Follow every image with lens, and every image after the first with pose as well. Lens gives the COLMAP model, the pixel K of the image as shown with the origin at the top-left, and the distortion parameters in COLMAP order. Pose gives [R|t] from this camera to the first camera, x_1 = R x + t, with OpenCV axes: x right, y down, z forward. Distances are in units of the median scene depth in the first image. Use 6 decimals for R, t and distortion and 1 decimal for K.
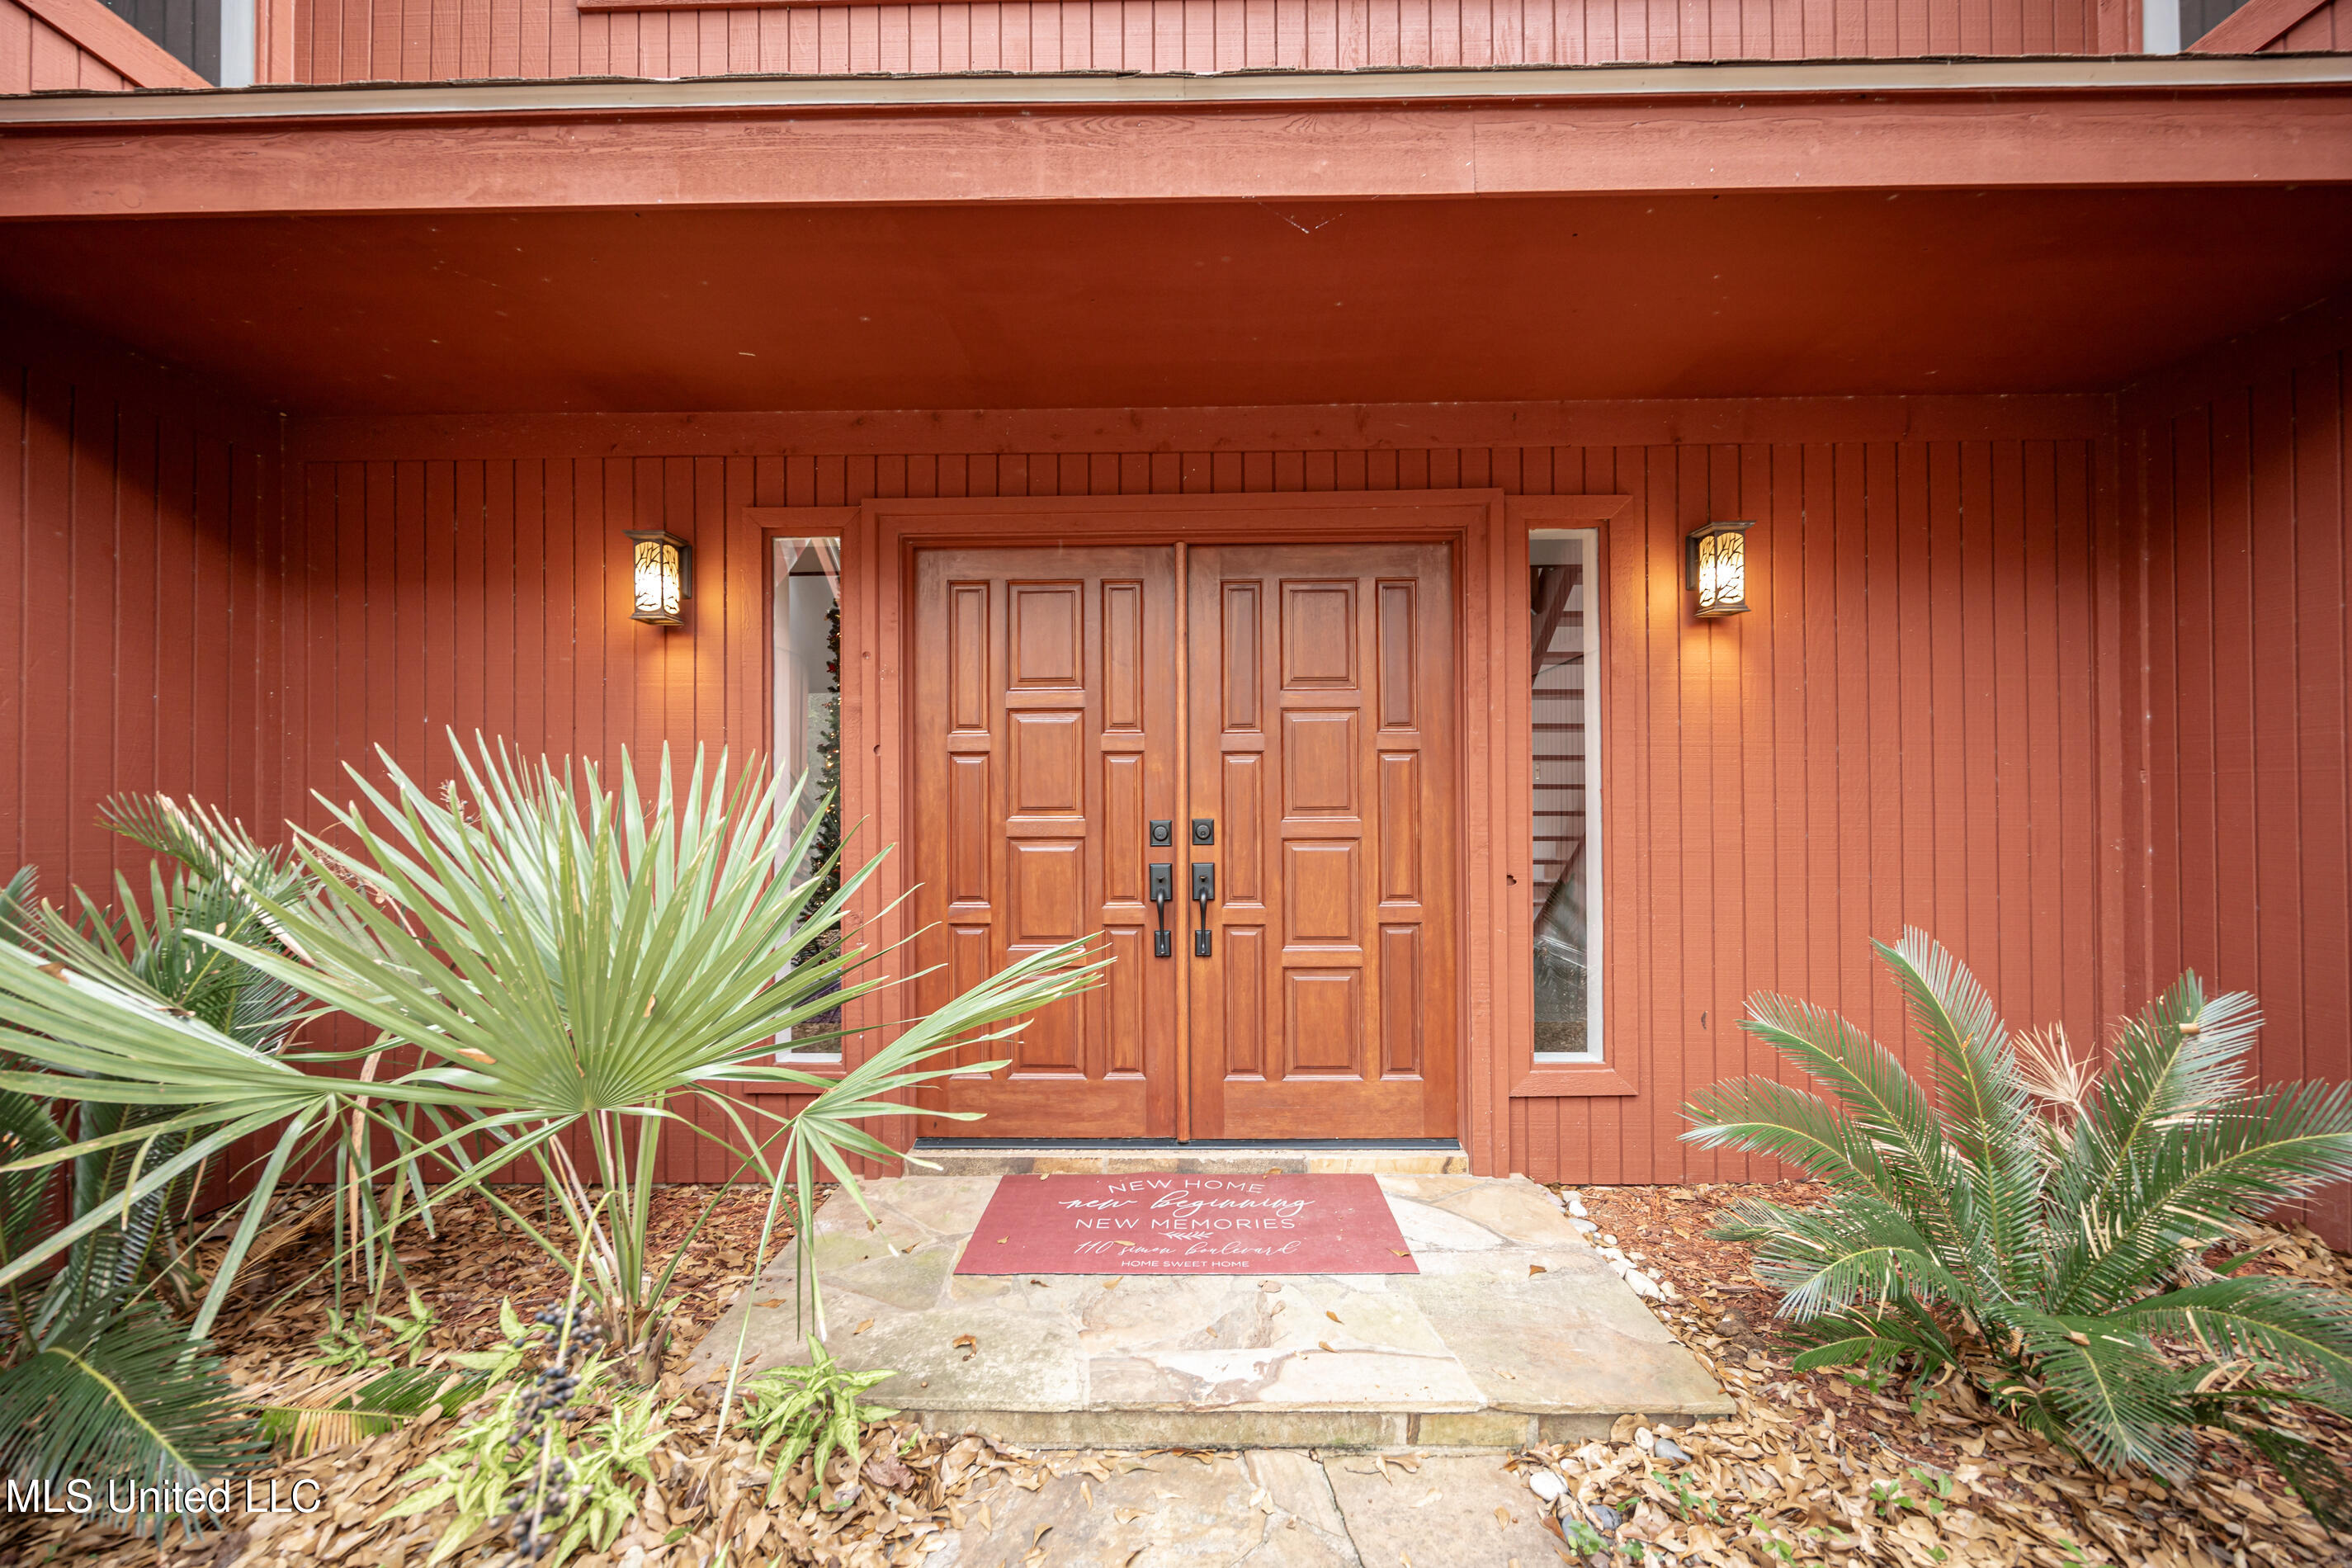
lens RADIAL K [[889.8, 0, 1178.2], [0, 889.8, 778.7], [0, 0, 1]] dist [-0.000902, 0.000184]
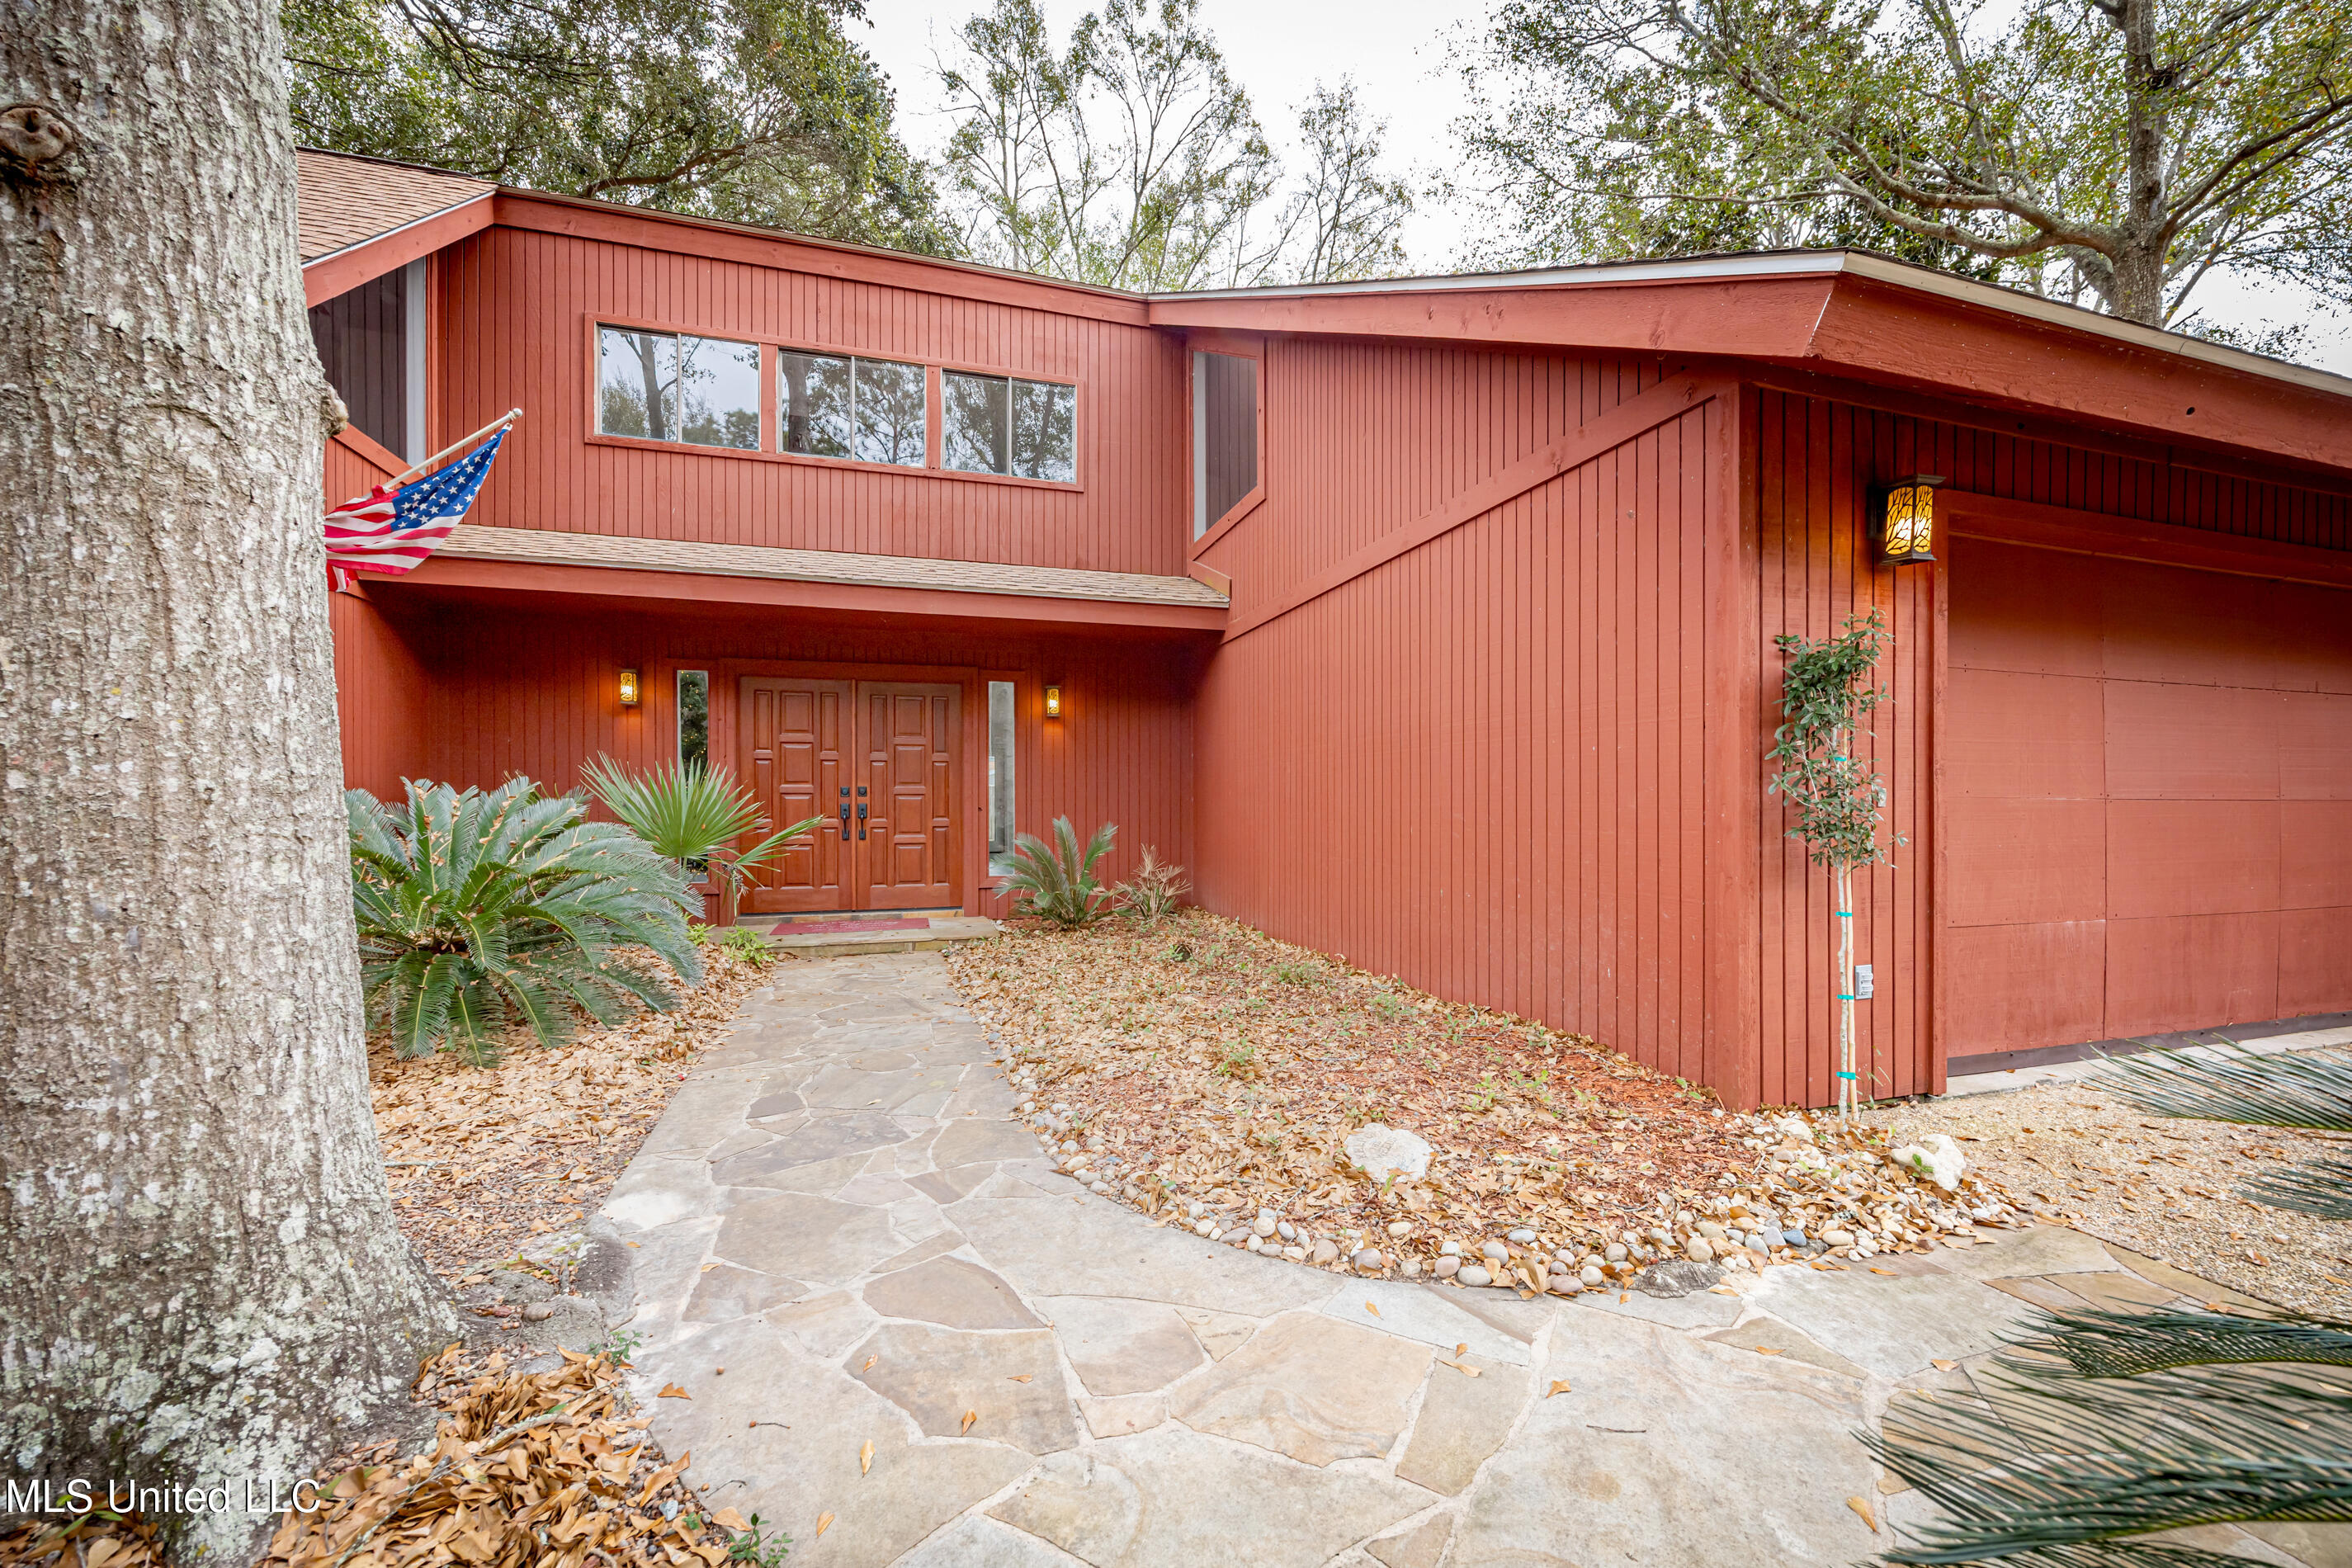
lens RADIAL K [[889.8, 0, 1178.2], [0, 889.8, 778.7], [0, 0, 1]] dist [-0.000902, 0.000184]
pose [[0.948192, 0.009365, 0.317561, 0.076903], [-0.014916, 0.999775, 0.015055, -0.030778], [-0.317348, -0.019012, 0.948118, -1.748914]]
